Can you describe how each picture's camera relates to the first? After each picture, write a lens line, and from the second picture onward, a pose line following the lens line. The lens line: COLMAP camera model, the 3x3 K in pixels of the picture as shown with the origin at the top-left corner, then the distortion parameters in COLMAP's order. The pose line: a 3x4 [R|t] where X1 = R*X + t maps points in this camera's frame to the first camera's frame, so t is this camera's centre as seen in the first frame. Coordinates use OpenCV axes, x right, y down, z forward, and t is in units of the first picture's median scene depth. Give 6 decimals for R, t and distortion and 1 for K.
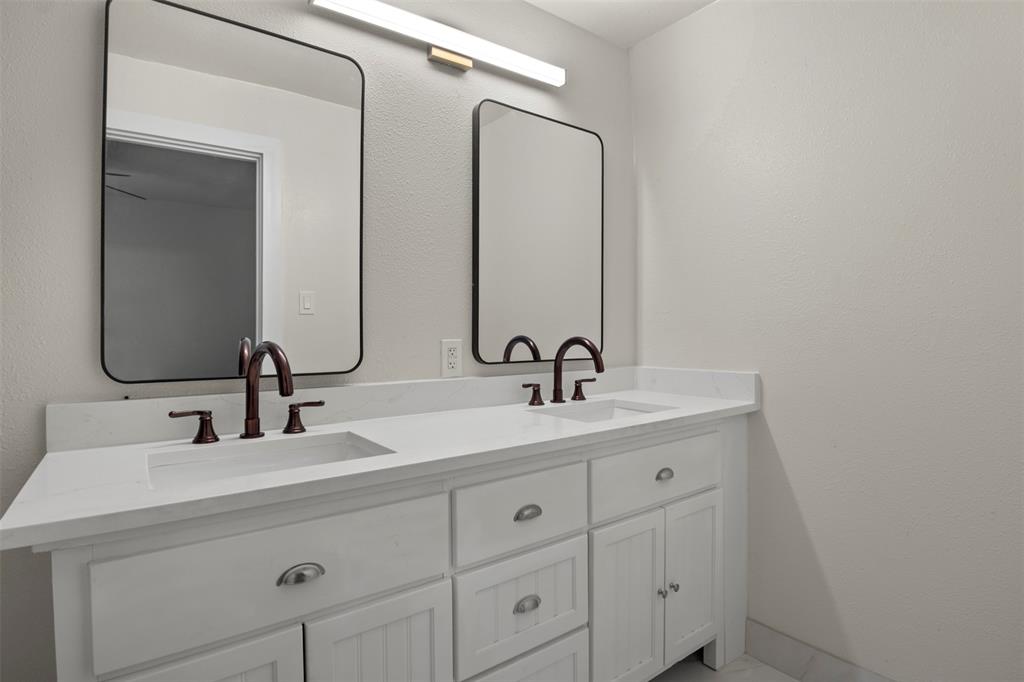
lens RADIAL K [[516.3, 0, 510.5], [0, 516.3, 322.5], [0, 0, 1]] dist [-0.011303, 0.000689]
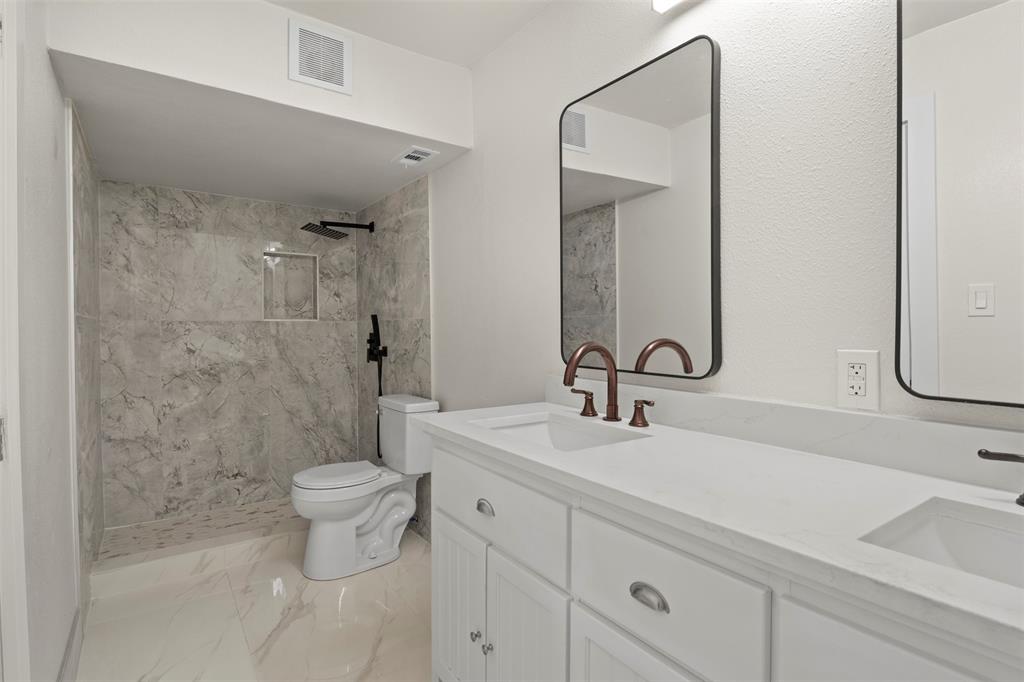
lens RADIAL K [[516.3, 0, 510.5], [0, 516.3, 322.5], [0, 0, 1]] dist [-0.011303, 0.000689]
pose [[-0.016865, -0.018448, -0.999688, 0.701839], [-0.008267, 0.999798, -0.018311, 0.019445], [0.999824, 0.007956, -0.017014, 0.785080]]
